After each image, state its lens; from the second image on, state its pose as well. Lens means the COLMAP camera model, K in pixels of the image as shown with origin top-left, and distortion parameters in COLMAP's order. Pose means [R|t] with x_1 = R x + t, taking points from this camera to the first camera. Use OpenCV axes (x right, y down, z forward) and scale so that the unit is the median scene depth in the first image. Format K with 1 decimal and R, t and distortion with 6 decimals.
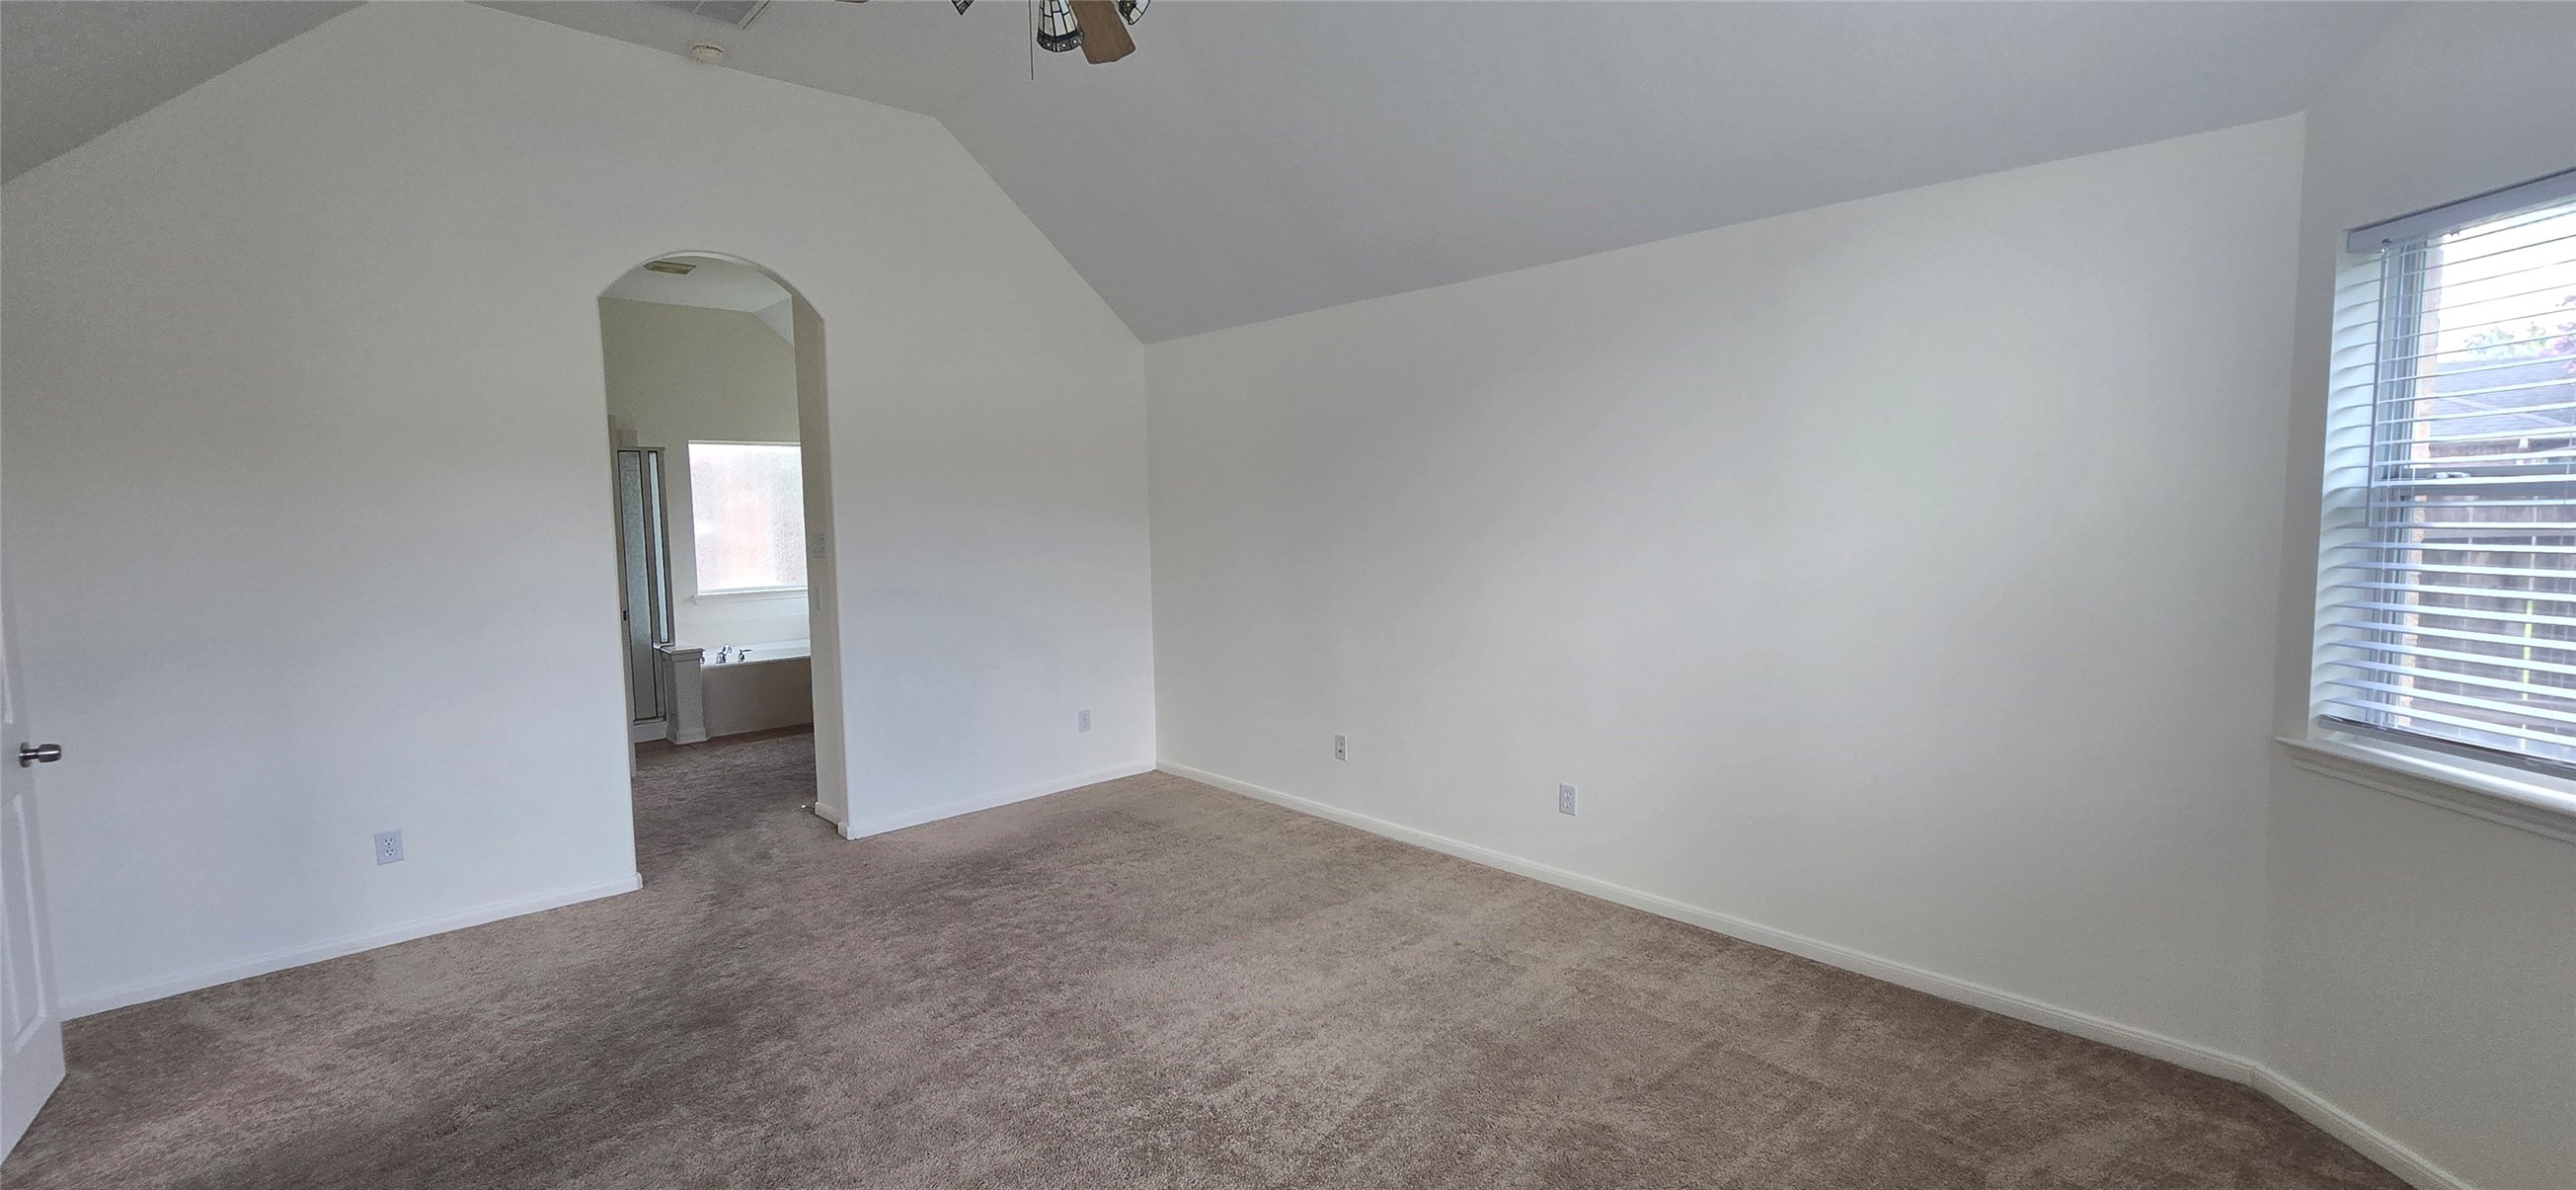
lens RADIAL K [[1057.4, 0, 1305.2], [0, 1057.4, 588.6], [0, 0, 1]] dist [-0.003112, -0.000500]
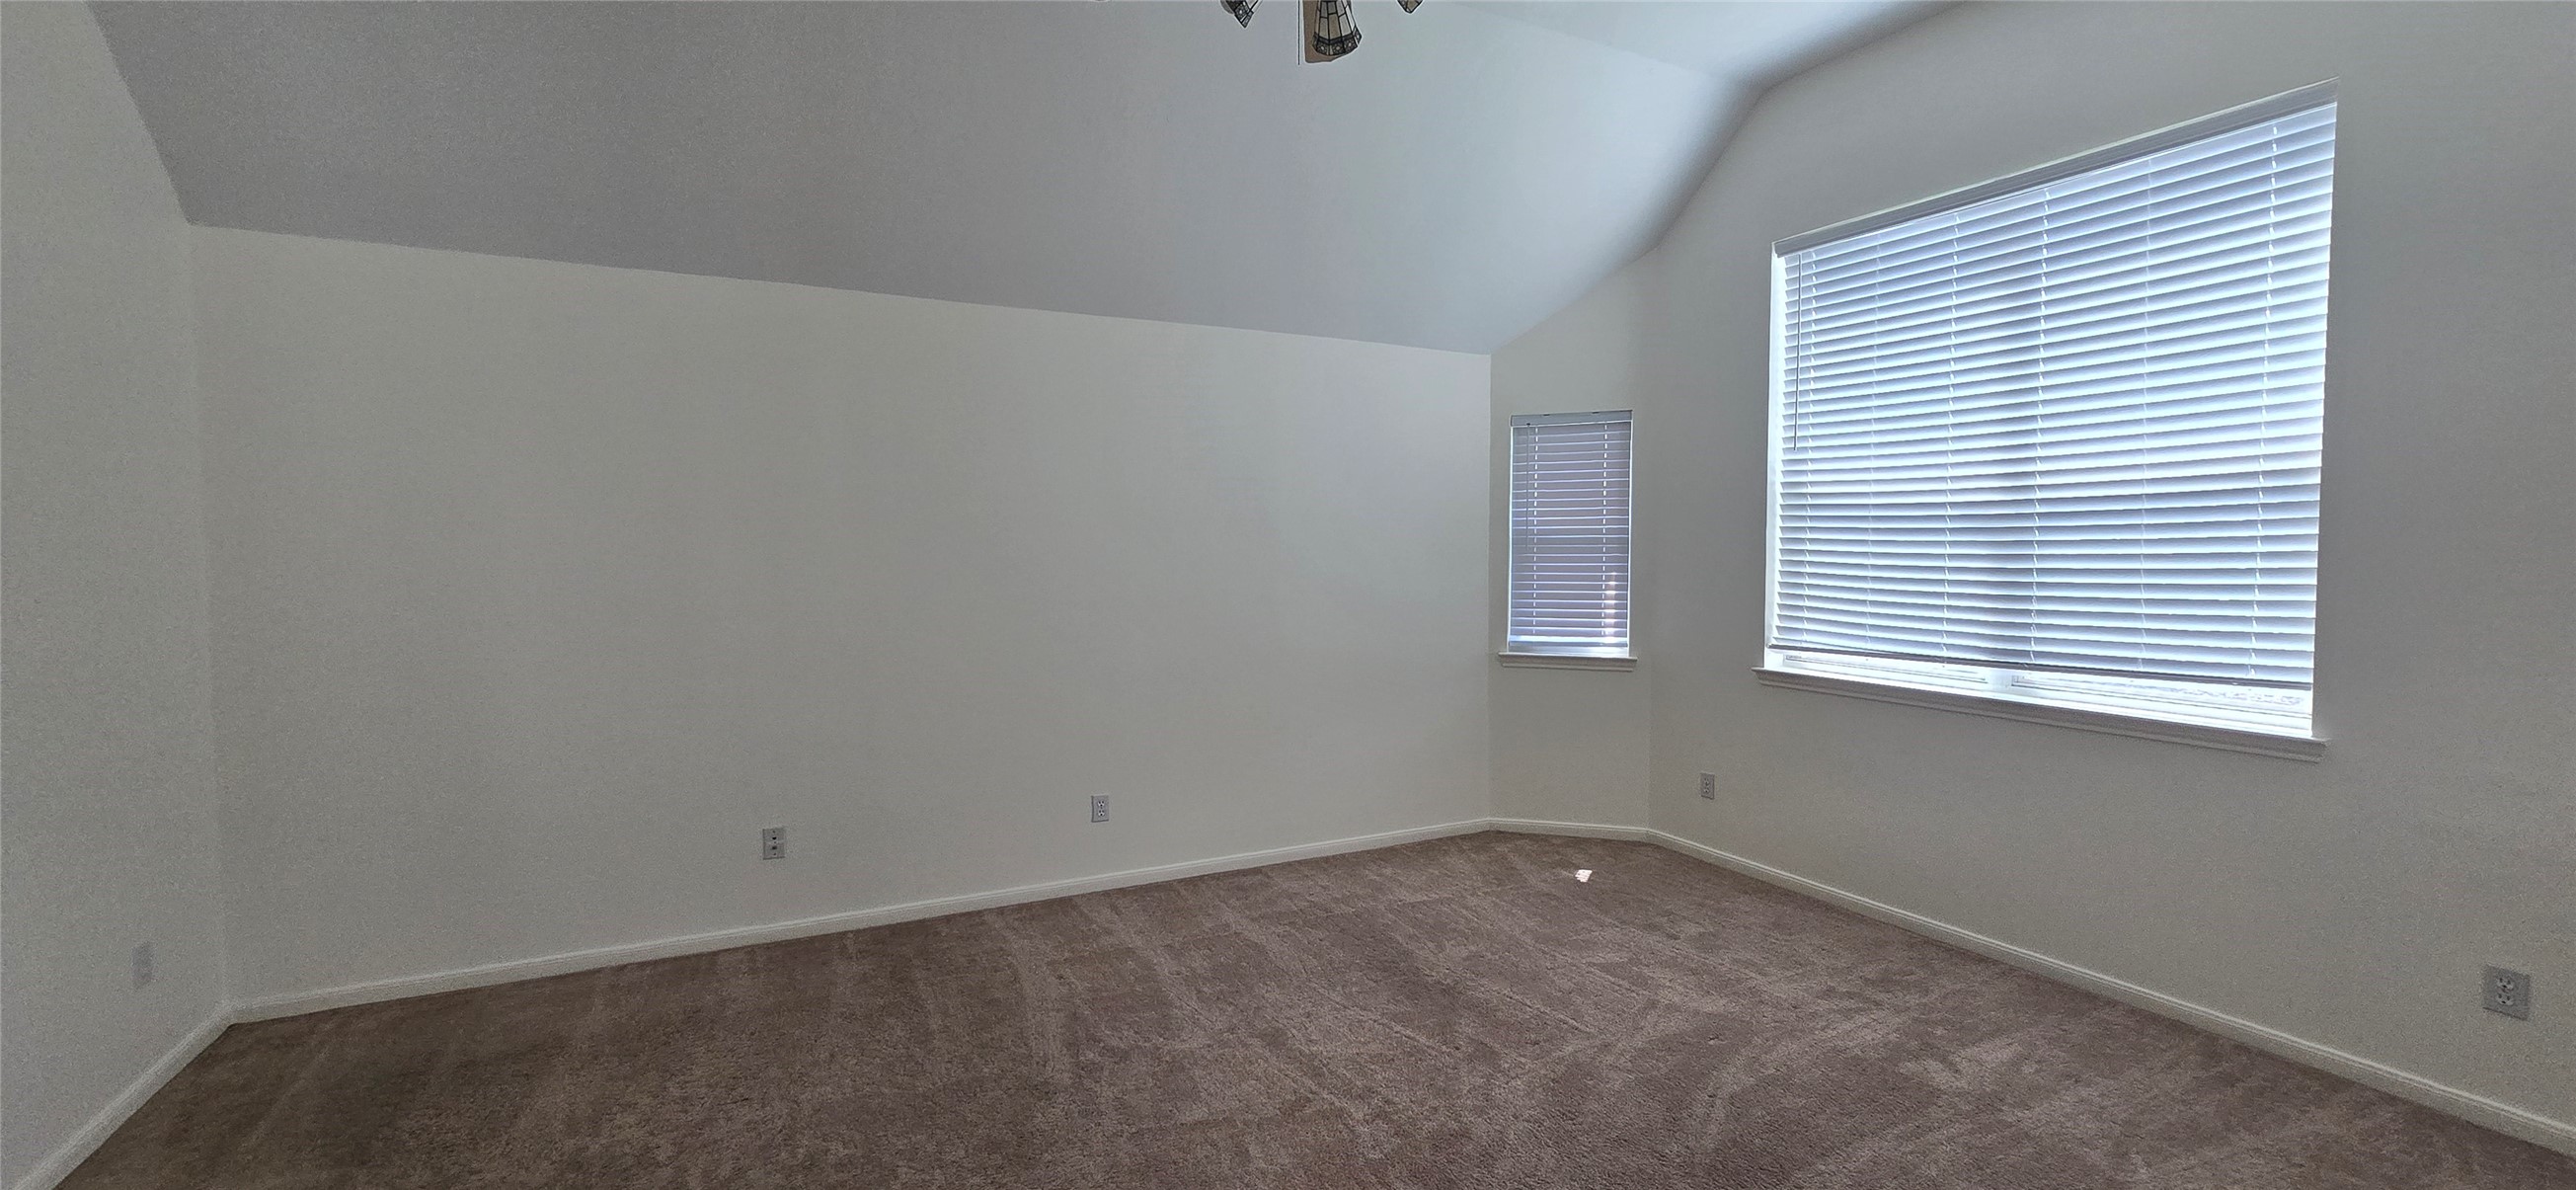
lens RADIAL K [[1057.4, 0, 1305.2], [0, 1057.4, 588.6], [0, 0, 1]] dist [-0.003112, -0.000500]
pose [[0.276969, -0.023987, 0.960579, -0.986498], [0.073512, 0.997287, 0.003707, -0.018611], [-0.958063, 0.069588, 0.277981, 0.651020]]
